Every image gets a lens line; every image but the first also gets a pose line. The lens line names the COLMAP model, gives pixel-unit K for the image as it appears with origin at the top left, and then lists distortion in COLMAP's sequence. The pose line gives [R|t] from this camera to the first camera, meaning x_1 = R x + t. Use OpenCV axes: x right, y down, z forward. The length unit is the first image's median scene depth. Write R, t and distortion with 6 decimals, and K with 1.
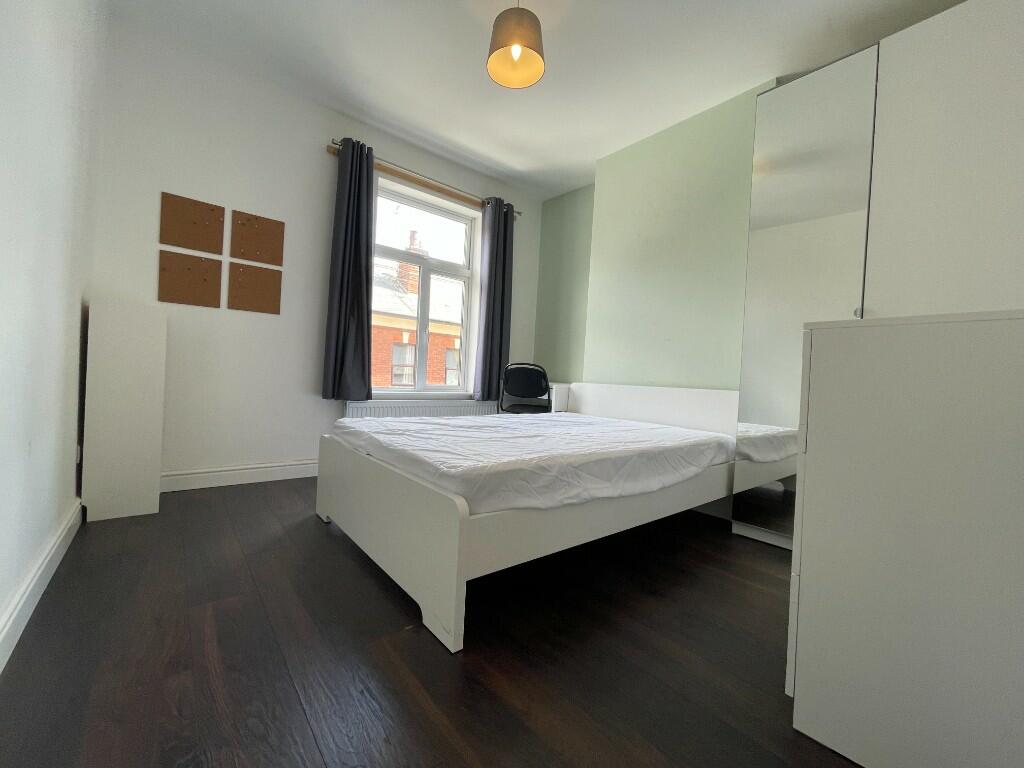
lens RADIAL K [[414.2, 0, 512.0], [0, 414.2, 384.0], [0, 0, 1]] dist [-0.000051, 0.000093]
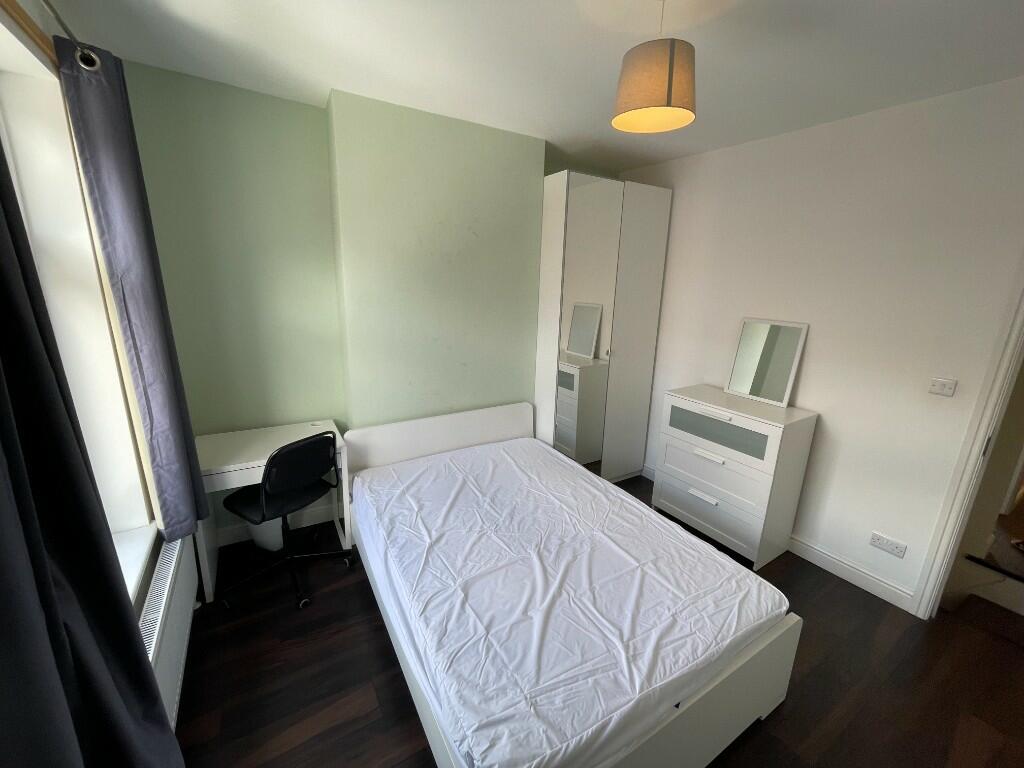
lens RADIAL K [[414.2, 0, 512.0], [0, 414.2, 384.0], [0, 0, 1]] dist [-0.000051, 0.000093]
pose [[0.150988, -0.296418, 0.943048, -0.463345], [0.000291, 0.953998, 0.299813, -0.299631], [-0.988536, -0.044993, 0.144128, 0.611523]]
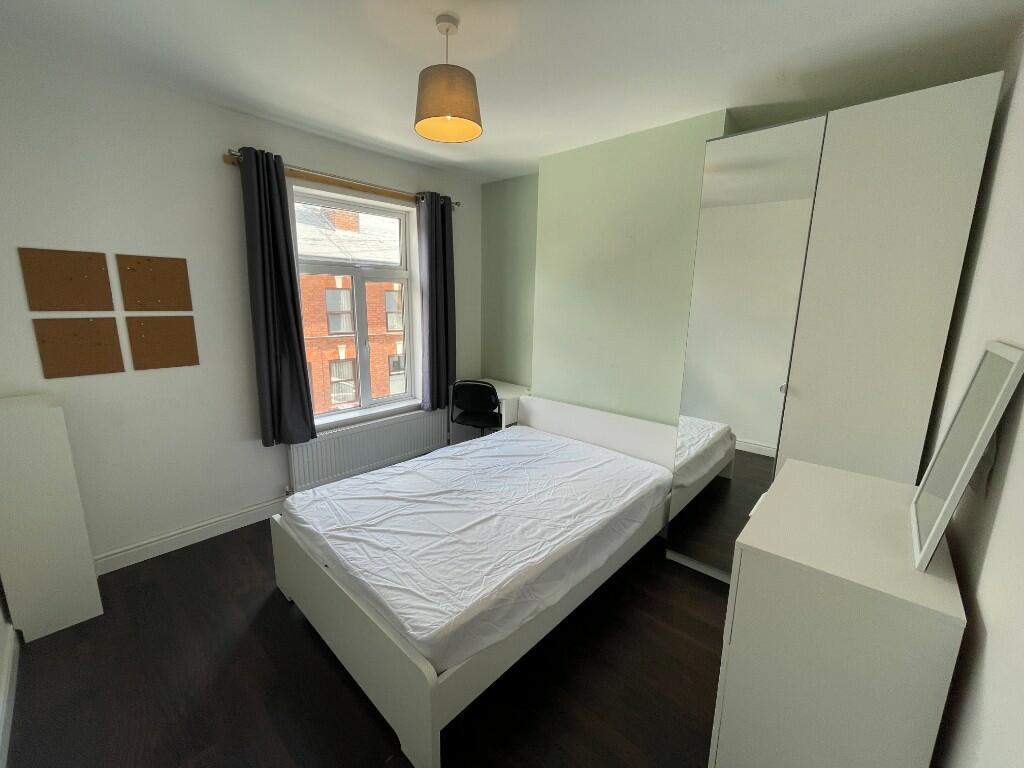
lens RADIAL K [[414.2, 0, 512.0], [0, 414.2, 384.0], [0, 0, 1]] dist [-0.000051, 0.000093]
pose [[0.990631, -0.060312, 0.122523, 0.000764], [0.036581, 0.981598, 0.187423, -0.220194], [-0.131573, -0.181185, 0.974608, 0.021577]]
